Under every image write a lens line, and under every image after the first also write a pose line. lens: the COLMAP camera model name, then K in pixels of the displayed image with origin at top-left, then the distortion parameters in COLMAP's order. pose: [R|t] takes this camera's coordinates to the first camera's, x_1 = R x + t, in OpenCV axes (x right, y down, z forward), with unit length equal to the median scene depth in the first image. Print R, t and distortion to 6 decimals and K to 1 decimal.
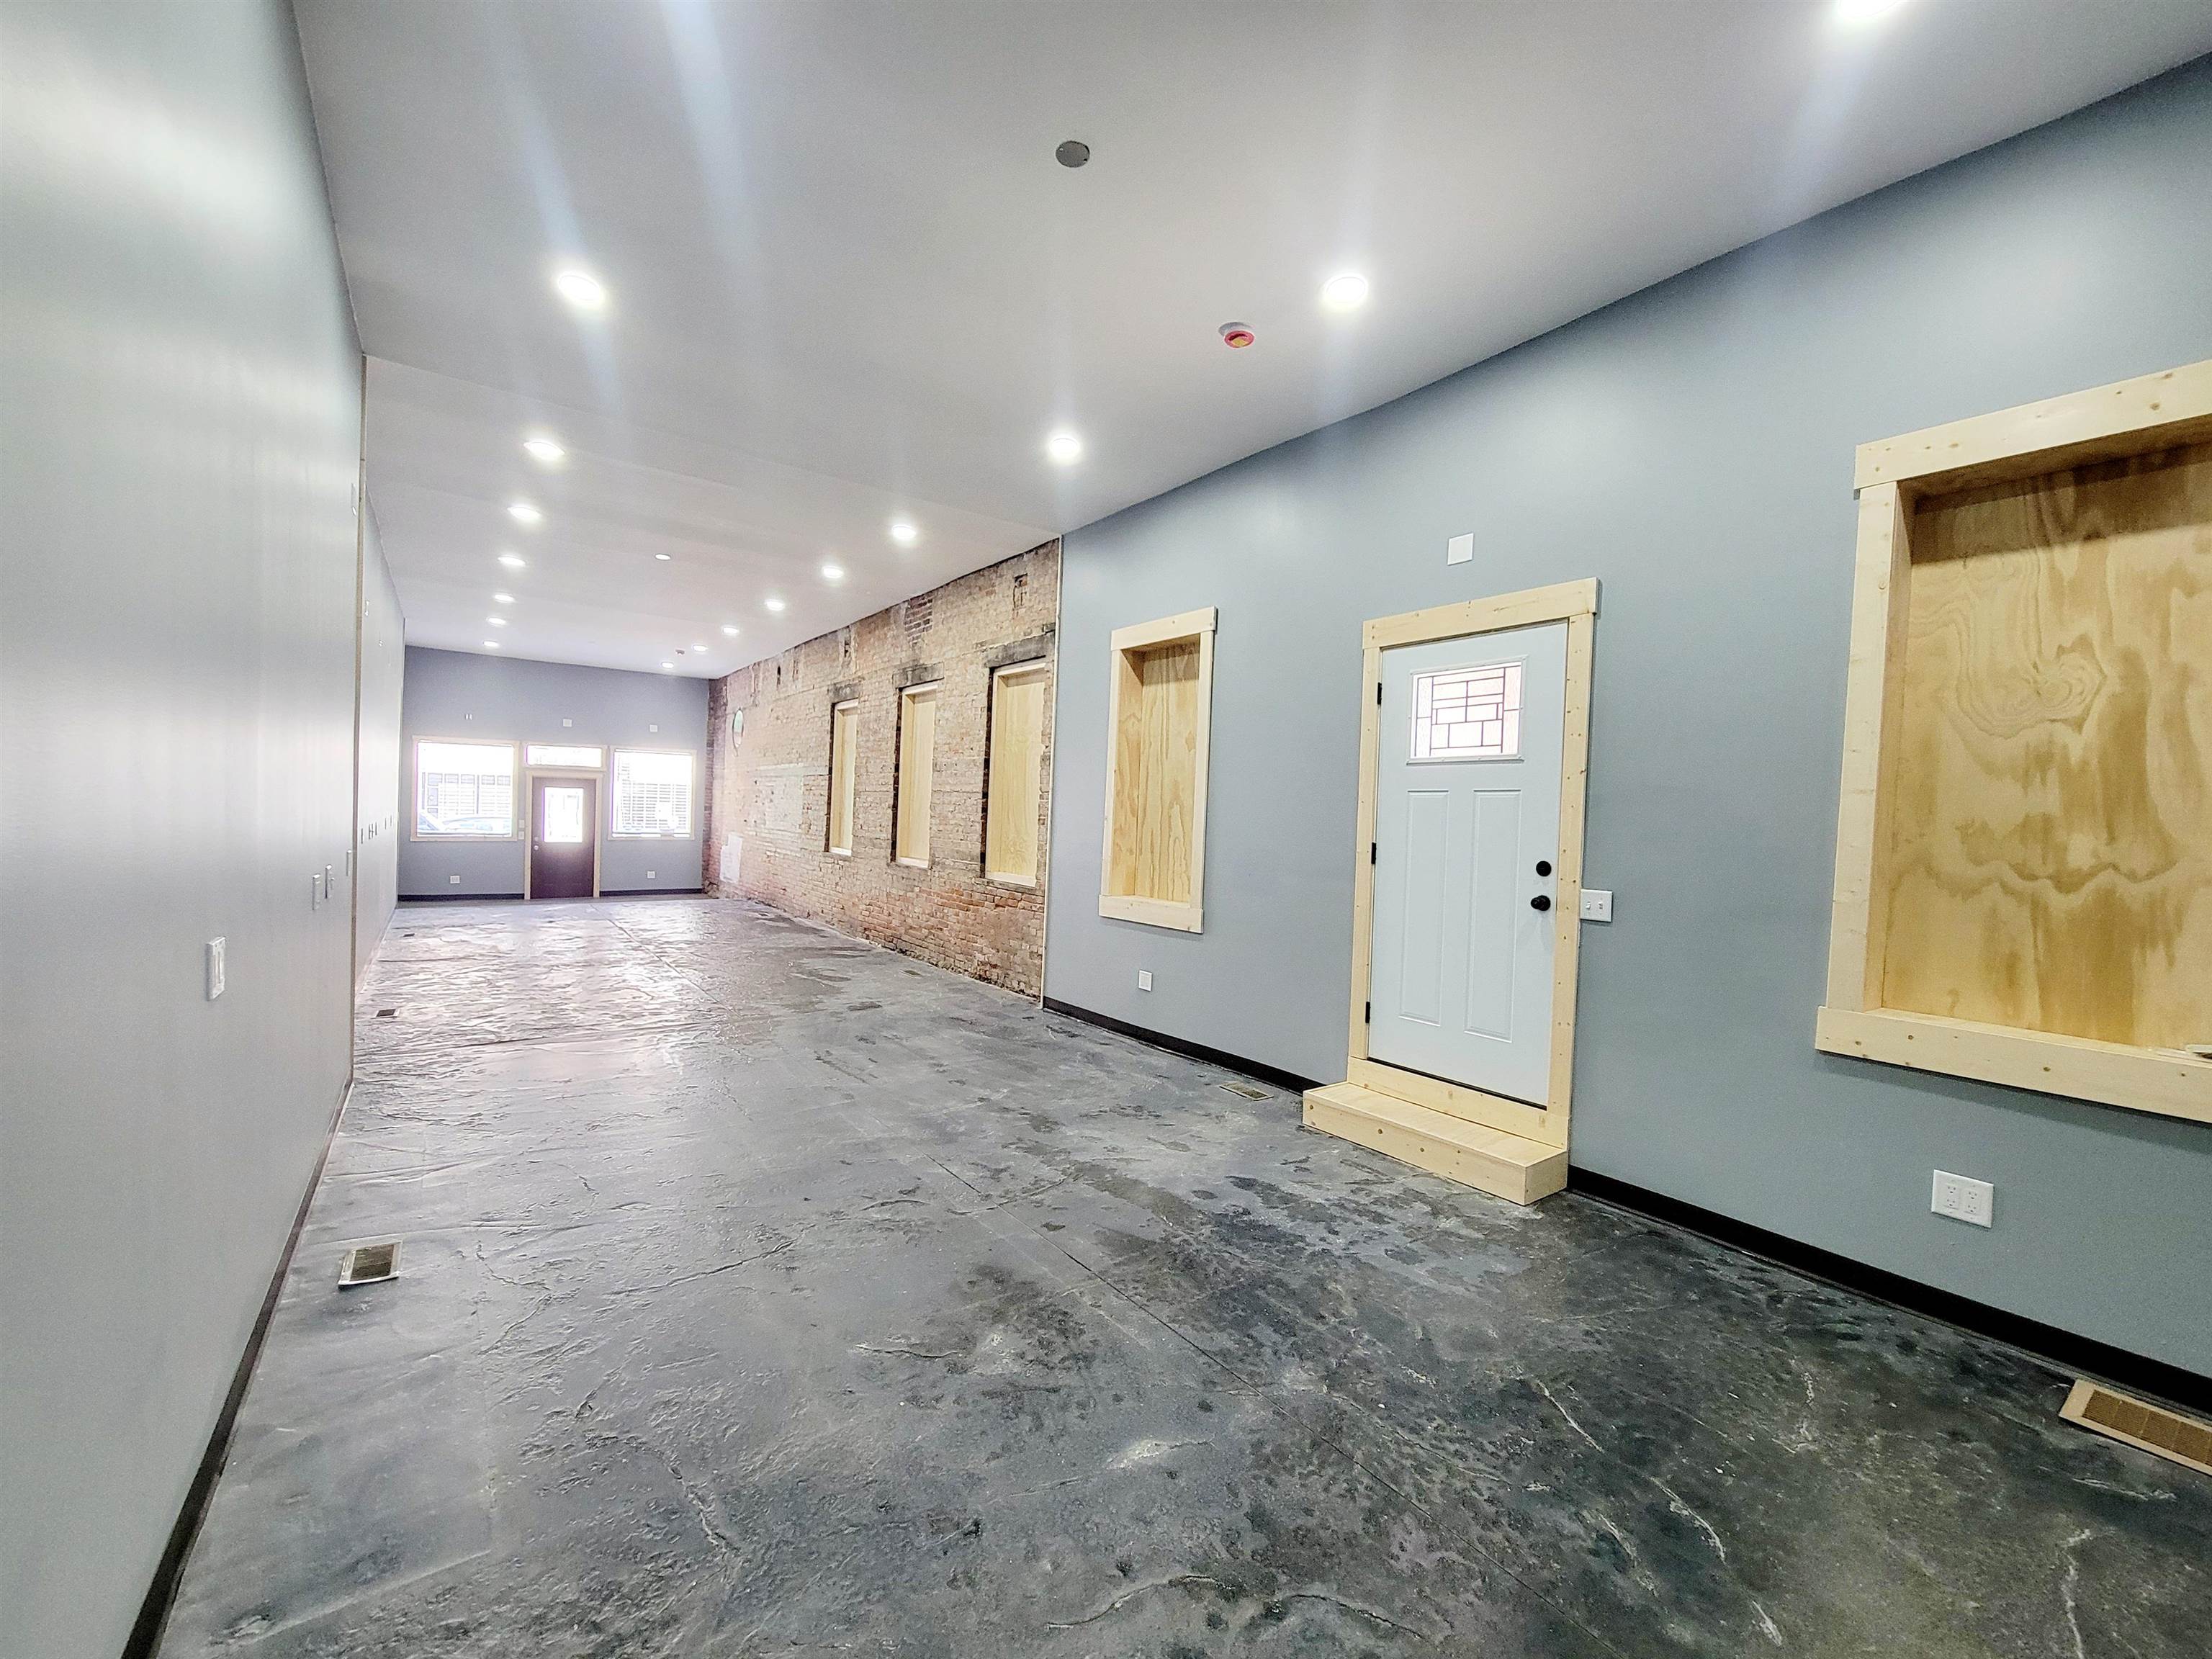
lens RADIAL K [[926.5, 0, 1128.9], [0, 926.5, 826.5], [0, 0, 1]] dist [-0.006239, -0.000119]
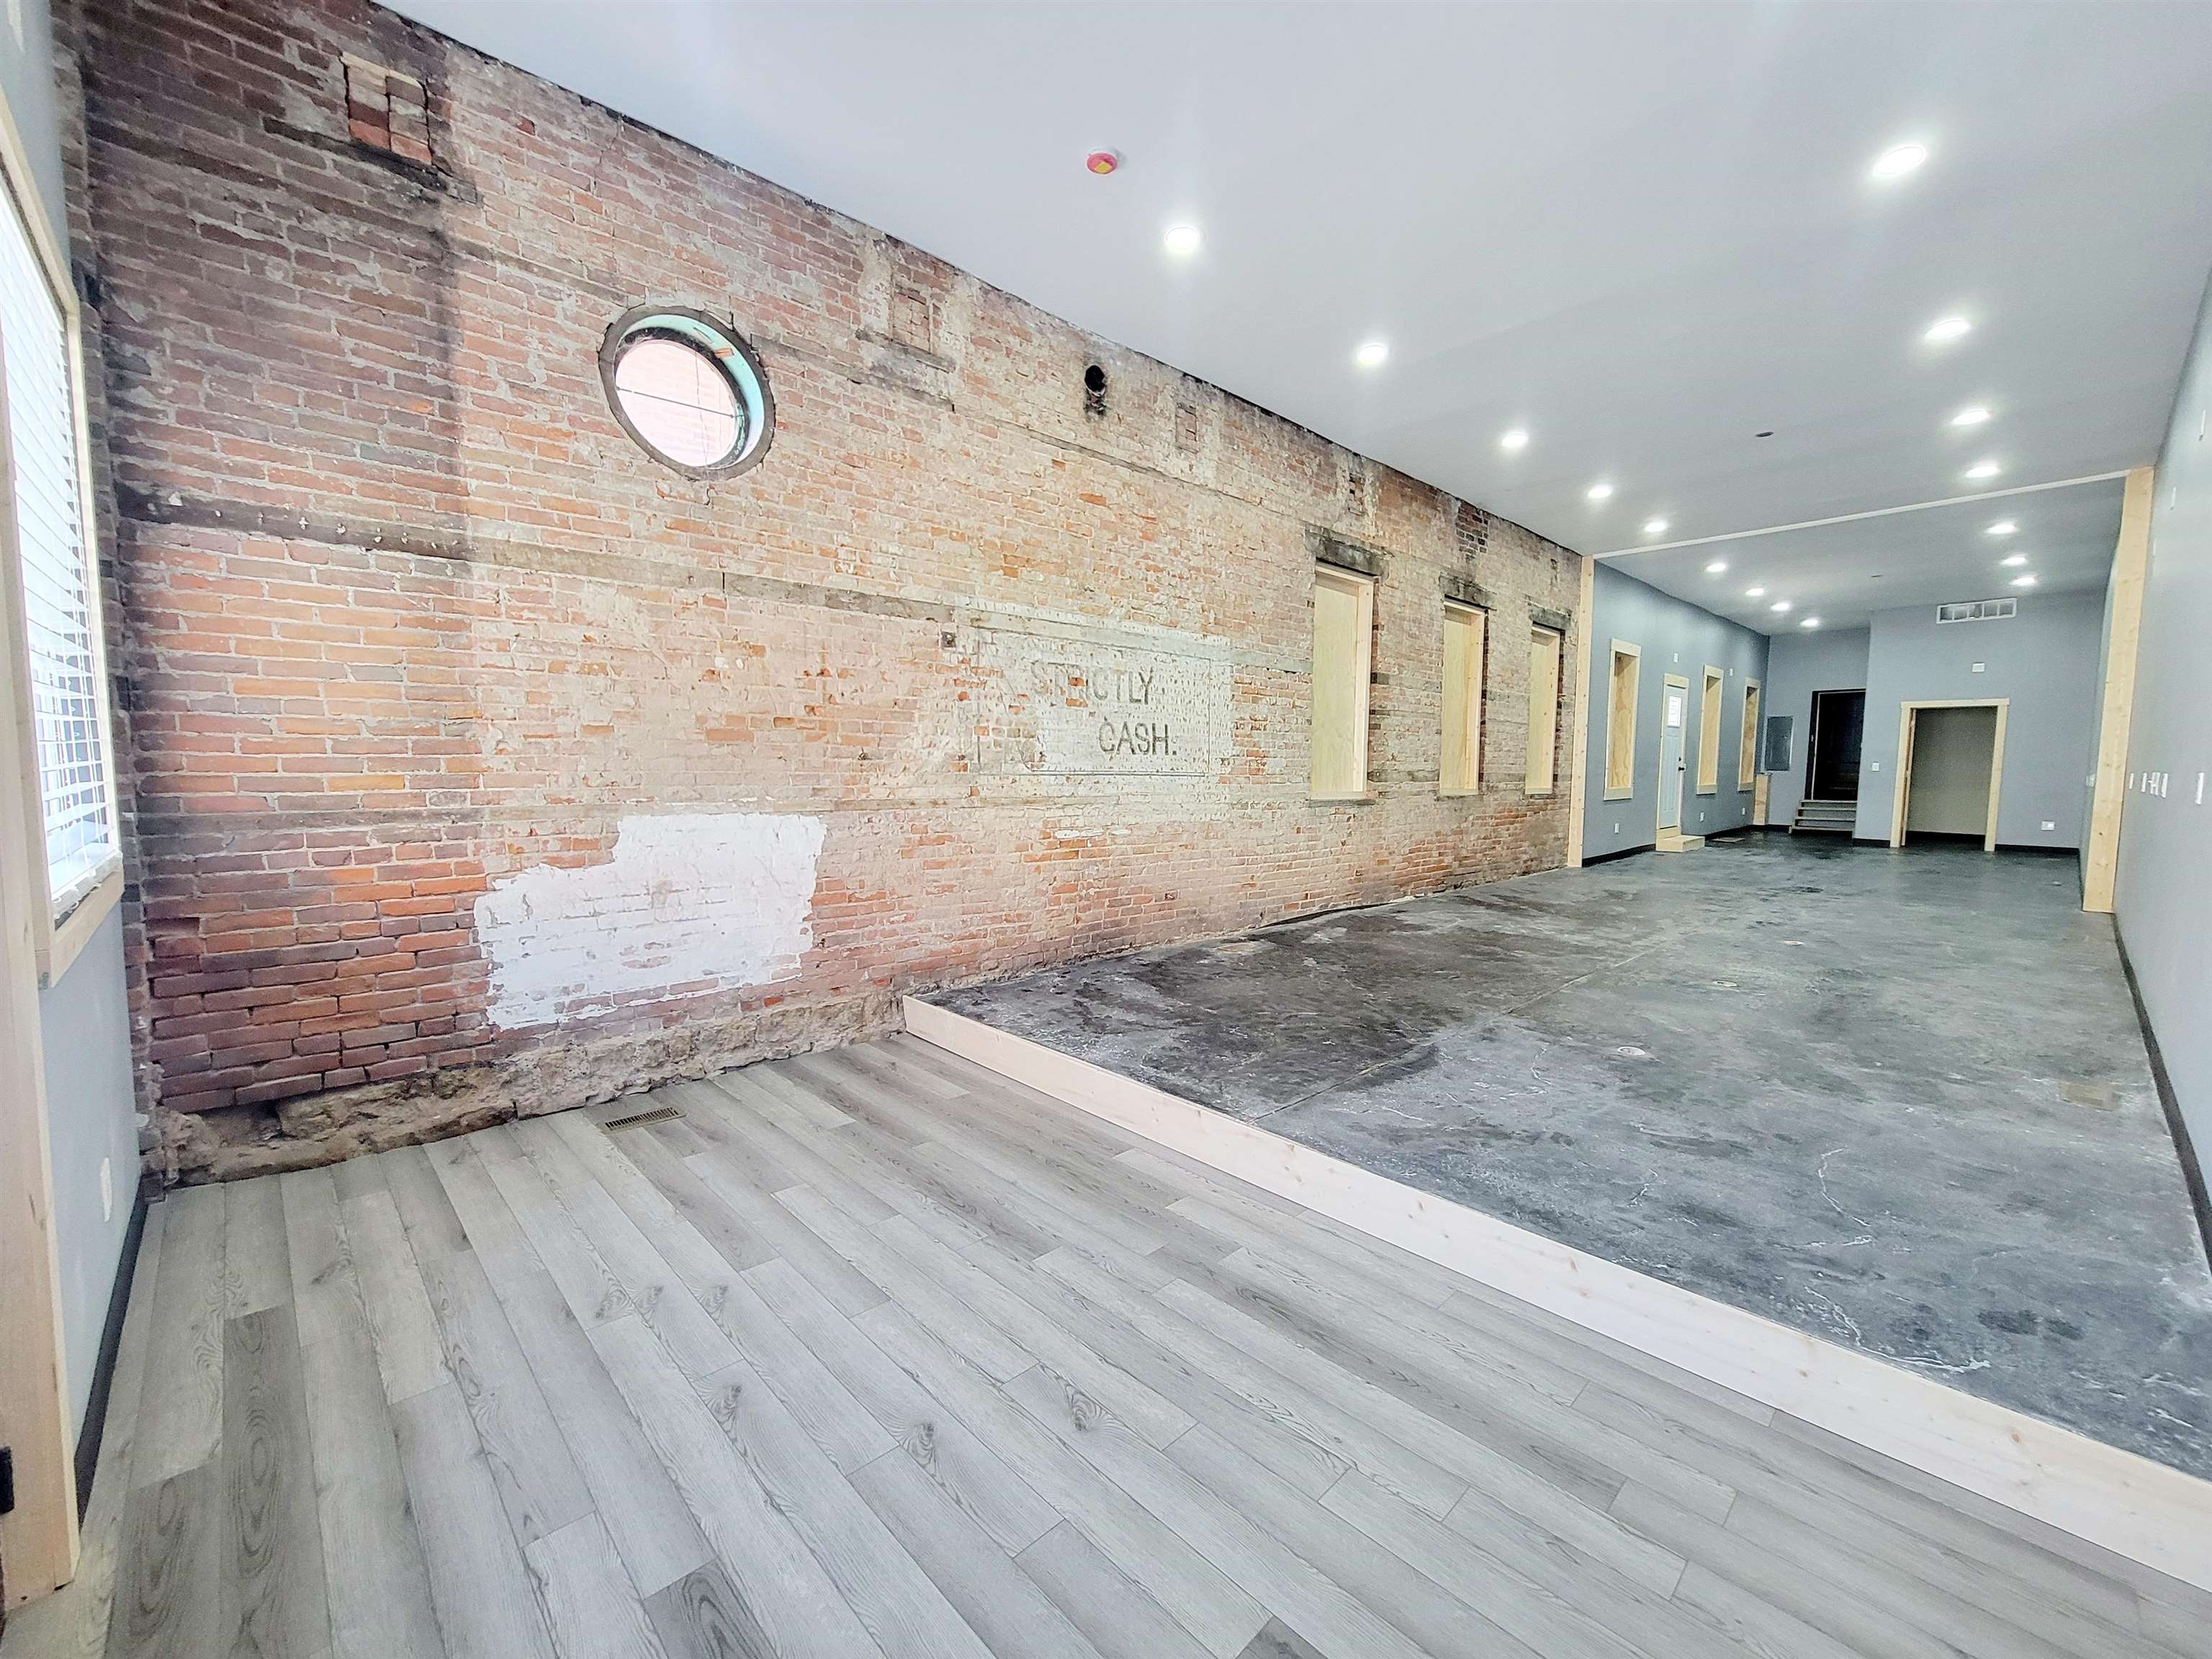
lens RADIAL K [[905.7, 0, 1099.3], [0, 905.7, 828.5], [0, 0, 1]] dist [0.002310, 0.000360]
pose [[-0.123464, -0.109190, 0.986324, -0.754155], [-0.004051, 0.993975, 0.109530, -0.016347], [-0.992341, 0.009528, -0.123162, 1.003074]]
